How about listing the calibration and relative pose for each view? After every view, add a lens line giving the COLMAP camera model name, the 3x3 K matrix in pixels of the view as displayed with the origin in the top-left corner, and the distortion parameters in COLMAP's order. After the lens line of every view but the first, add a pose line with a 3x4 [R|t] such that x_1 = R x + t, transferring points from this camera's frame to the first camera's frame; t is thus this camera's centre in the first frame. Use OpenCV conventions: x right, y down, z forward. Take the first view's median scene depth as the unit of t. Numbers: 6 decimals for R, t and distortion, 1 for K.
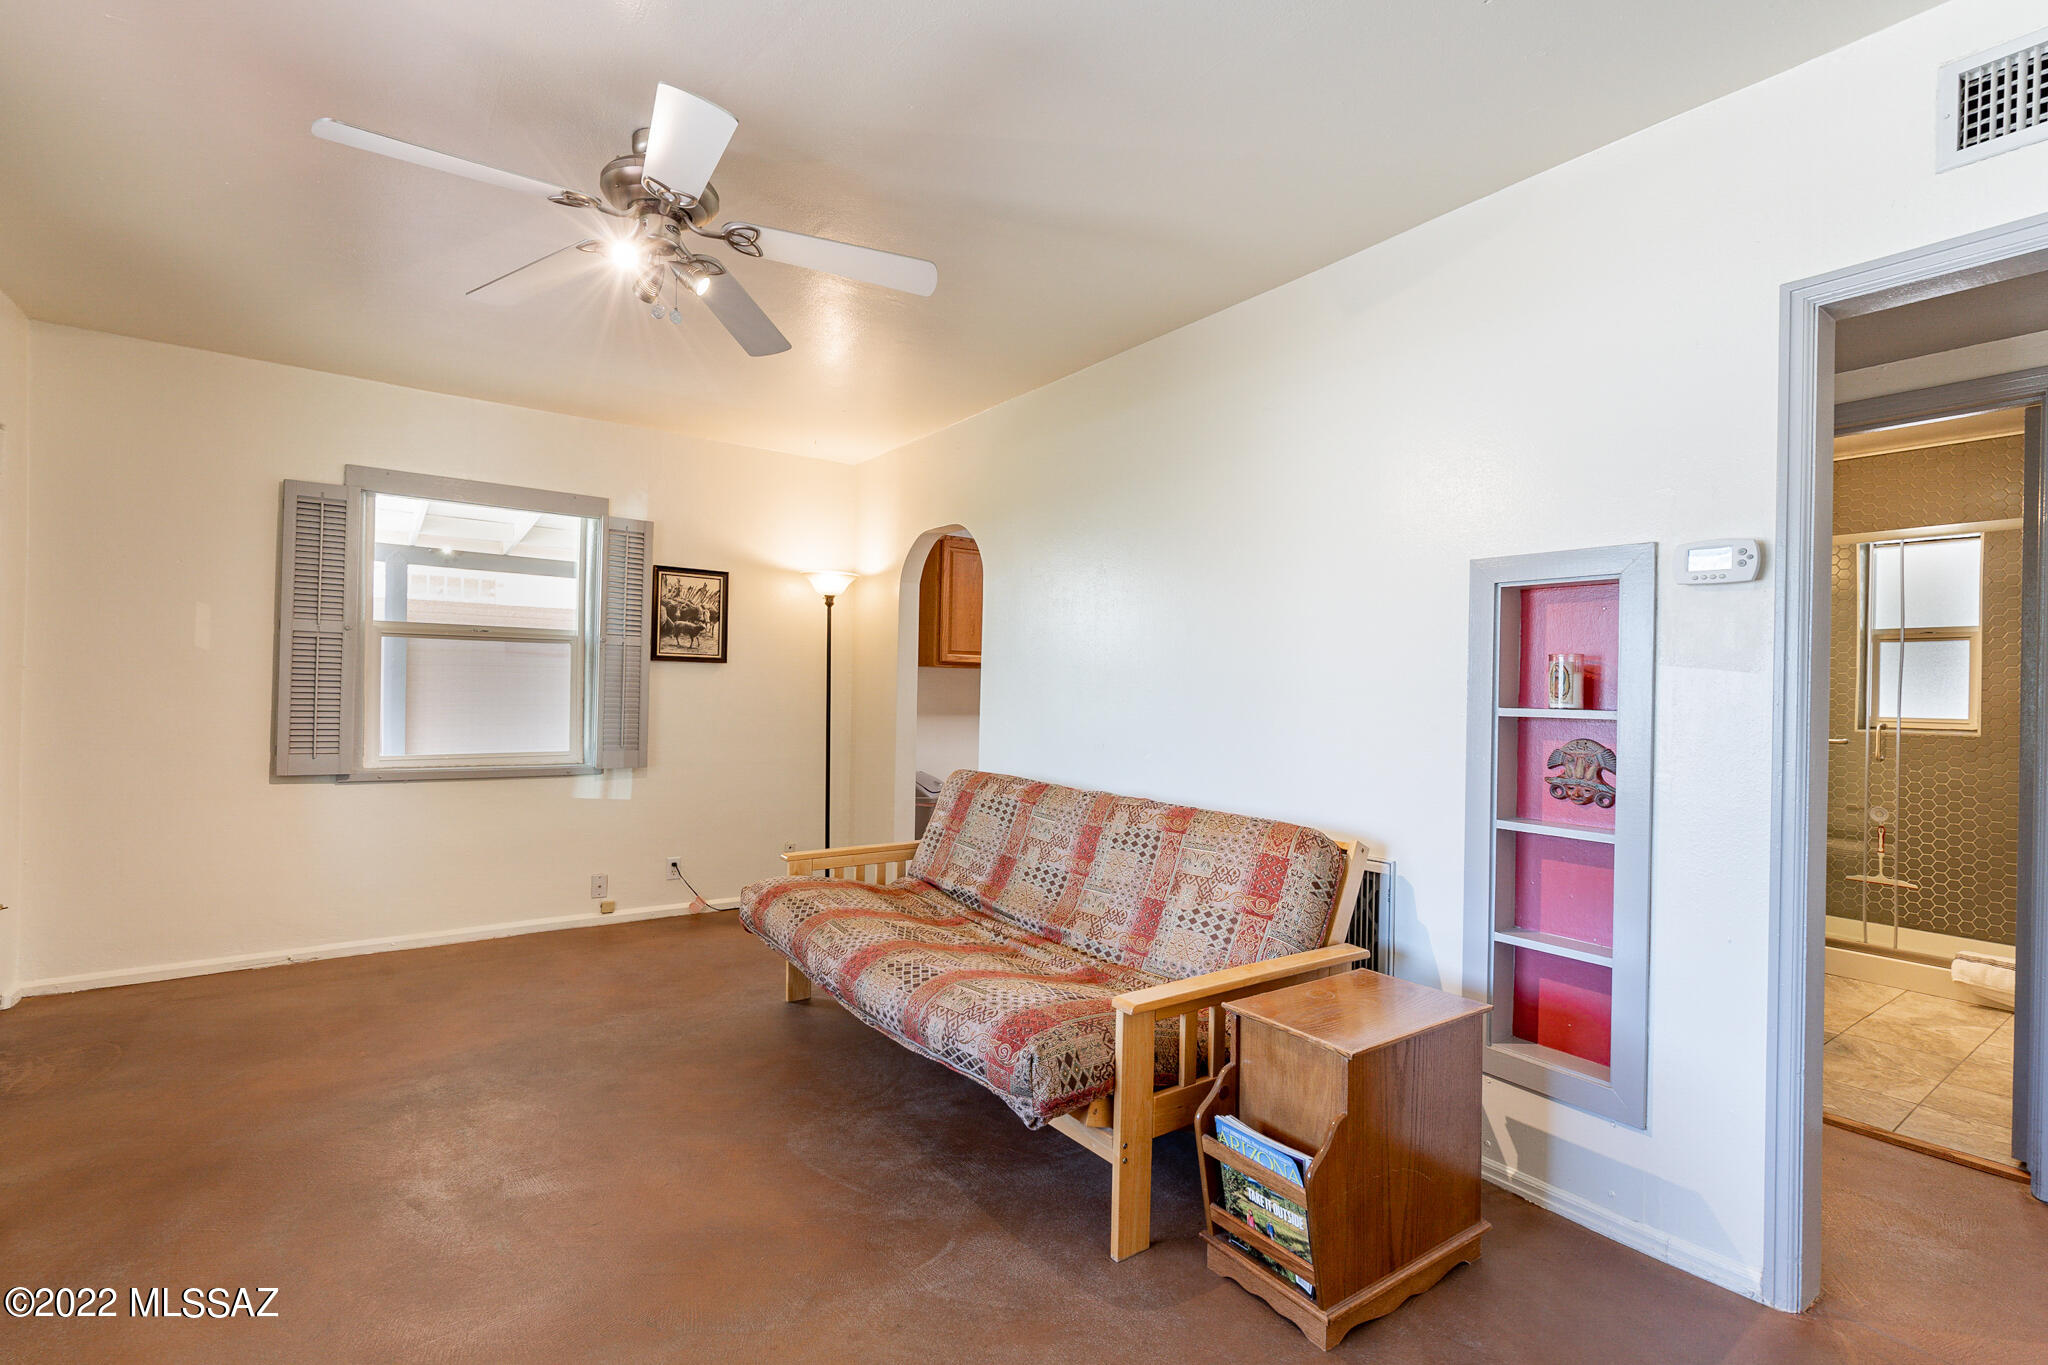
lens RADIAL K [[932.8, 0, 1017.3], [0, 932.8, 680.3], [0, 0, 1]] dist [-0.003330, 0.001462]
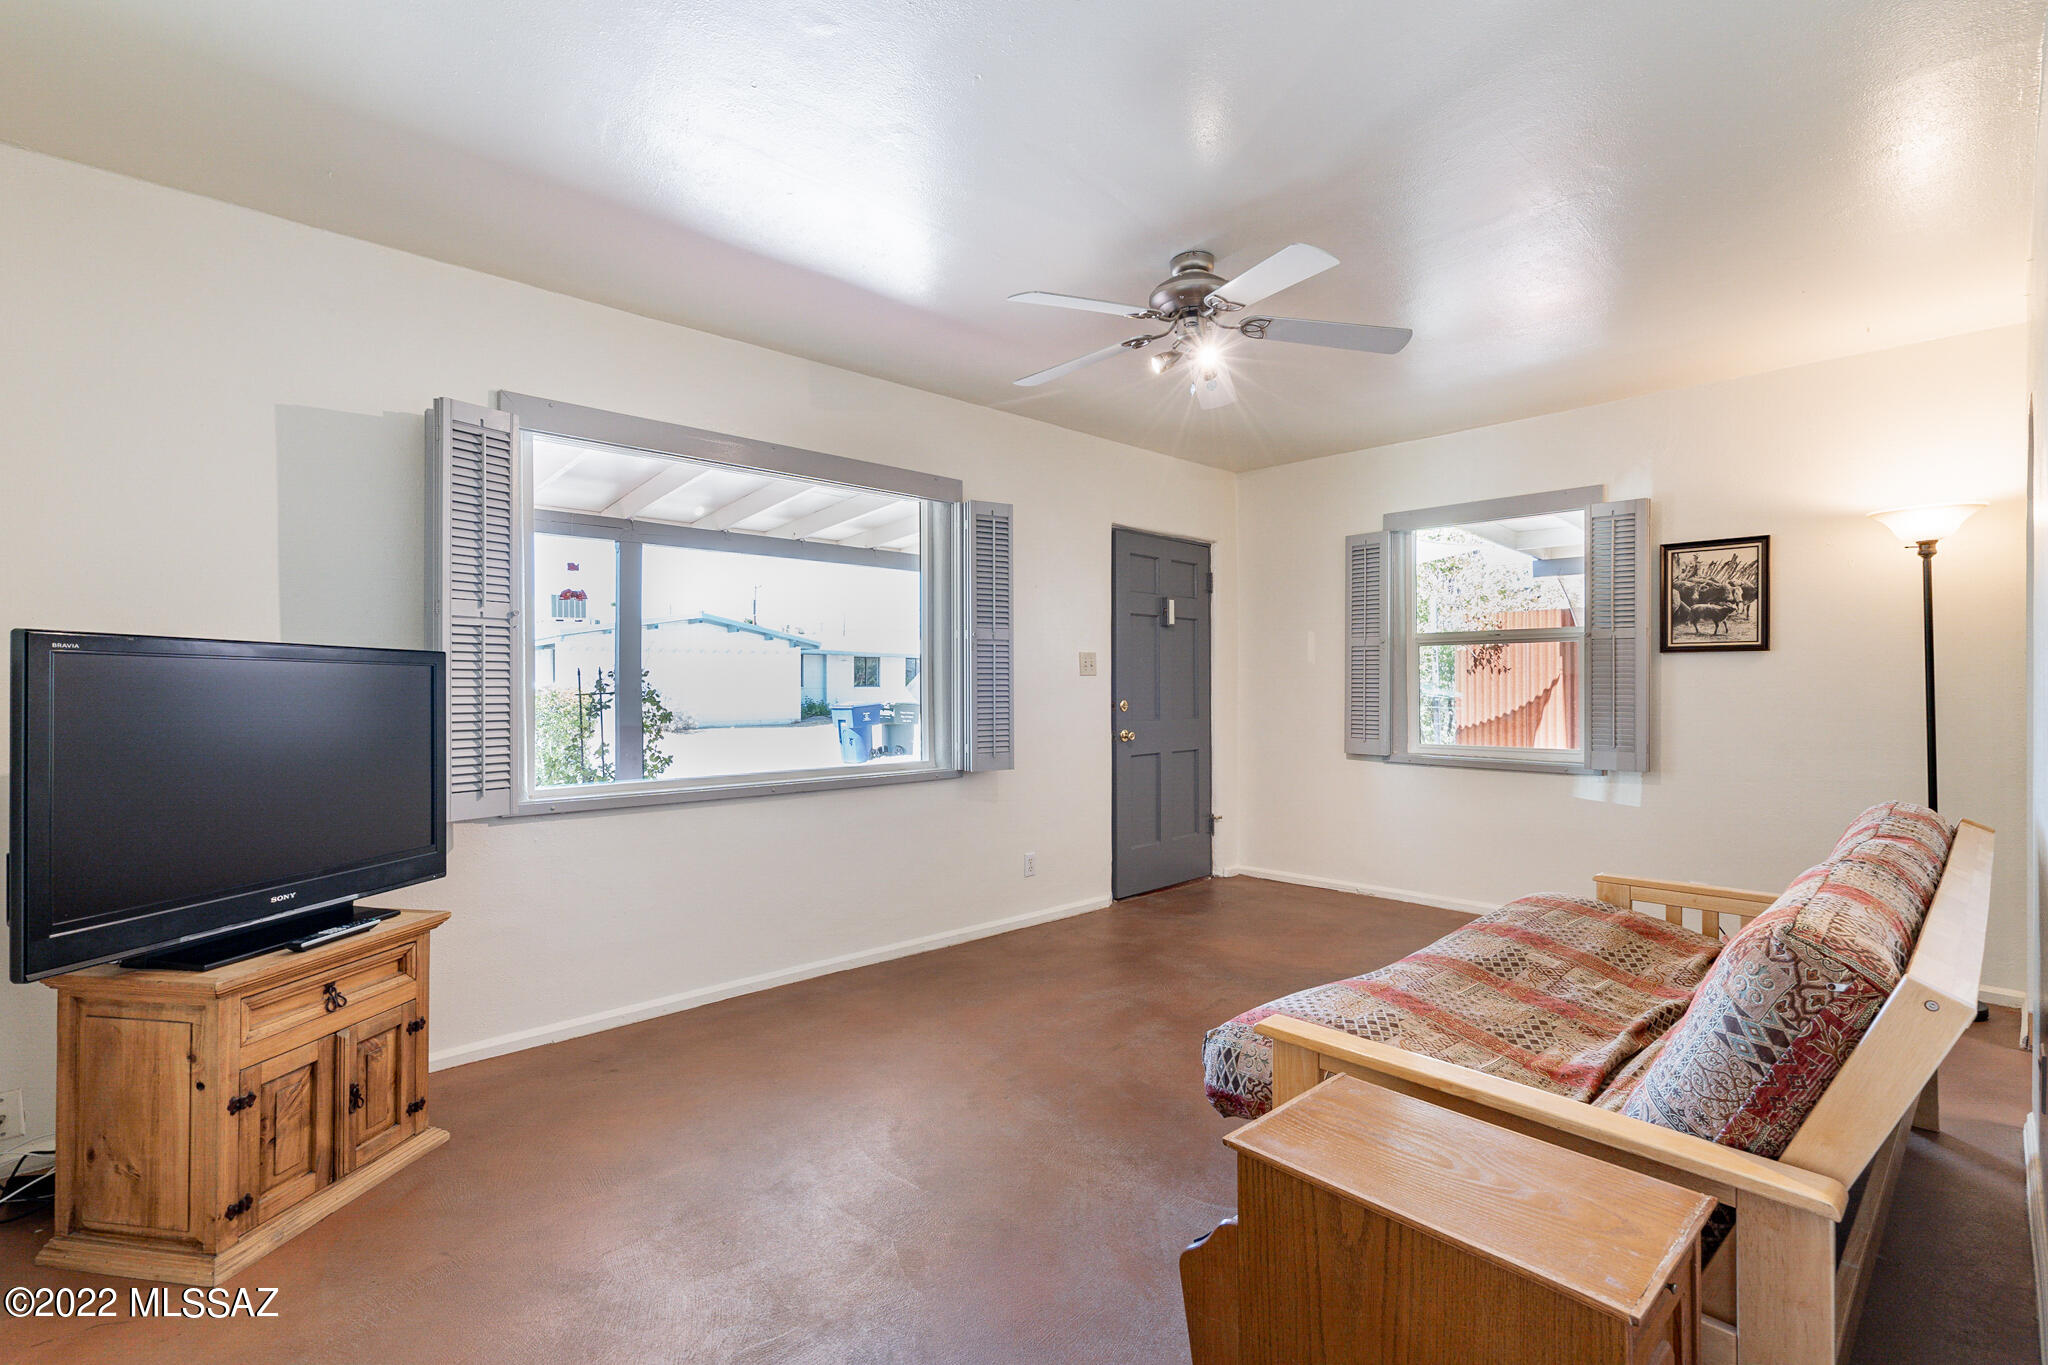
lens RADIAL K [[932.8, 0, 1012.0], [0, 932.8, 686.9], [0, 0, 1]] dist [-0.003330, 0.001462]
pose [[0.120565, -0.019150, -0.992521, 0.426887], [0.013630, 0.999752, -0.017633, 0.019063], [0.992612, -0.011402, 0.120796, 0.291443]]
